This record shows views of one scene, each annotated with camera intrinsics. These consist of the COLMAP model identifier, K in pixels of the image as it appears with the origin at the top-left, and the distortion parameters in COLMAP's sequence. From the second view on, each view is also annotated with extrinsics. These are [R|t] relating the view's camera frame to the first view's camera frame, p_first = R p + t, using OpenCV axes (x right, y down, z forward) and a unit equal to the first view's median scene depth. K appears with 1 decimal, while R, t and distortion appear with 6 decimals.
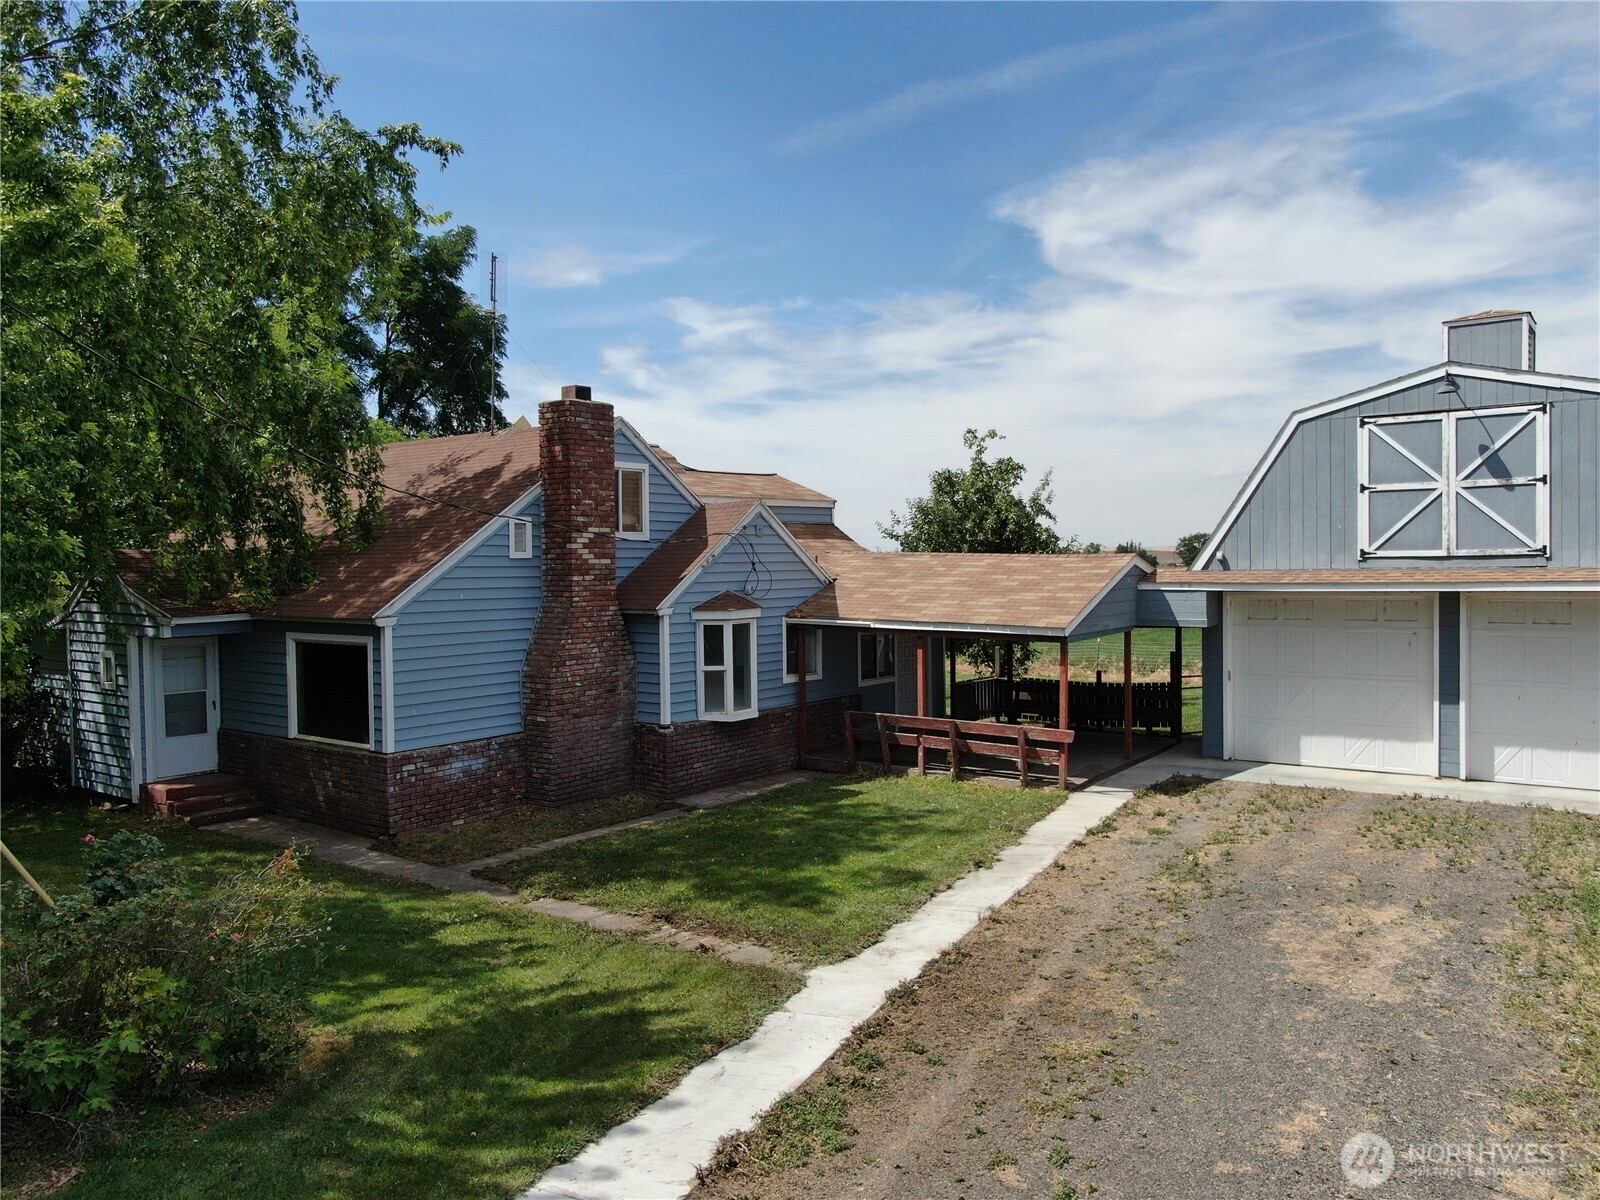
lens RADIAL K [[1155.7, 0, 803.8], [0, 1155.7, 603.1], [0, 0, 1]] dist [-0.035369, 0.011253]
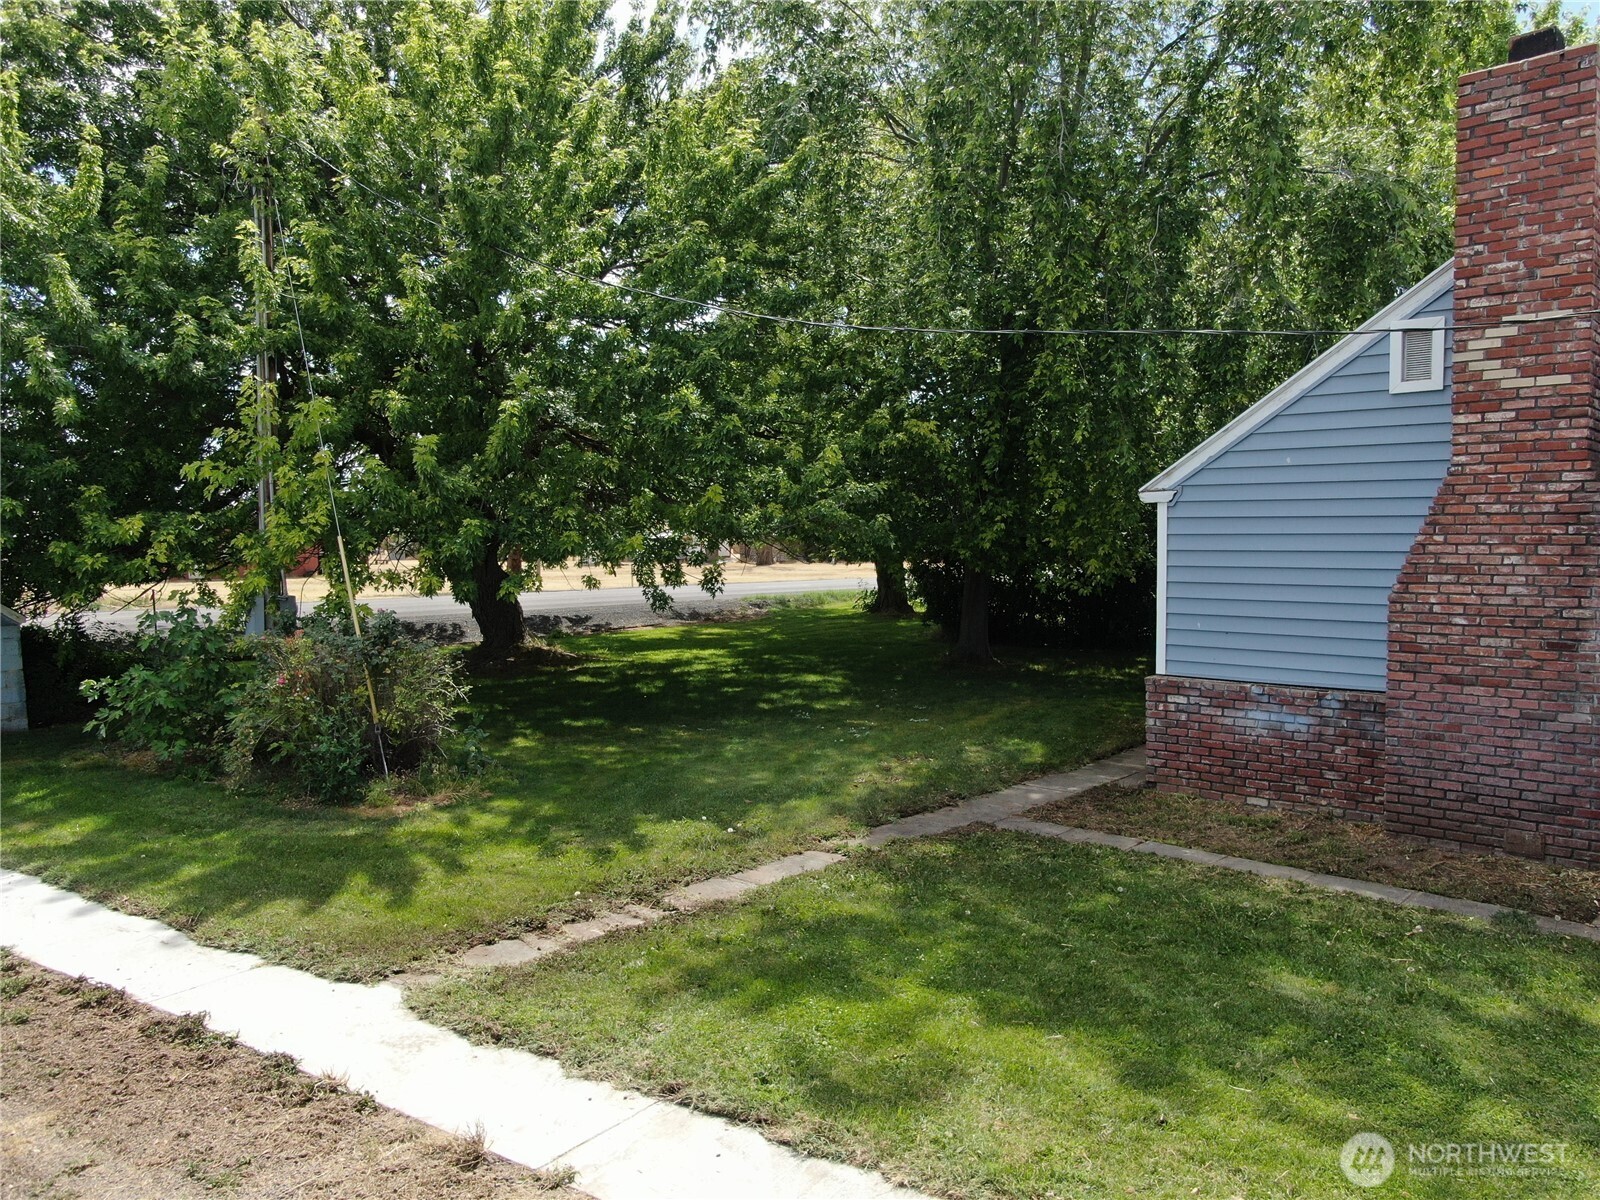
lens RADIAL K [[1145.5, 0, 800.4], [0, 1145.5, 598.1], [0, 0, 1]] dist [-0.018641, 0.006275]
pose [[-0.107286, 0.072572, -0.991576, 0.479828], [-0.020855, 0.996949, 0.075222, 0.036447], [0.994009, 0.028750, -0.105445, 1.023228]]
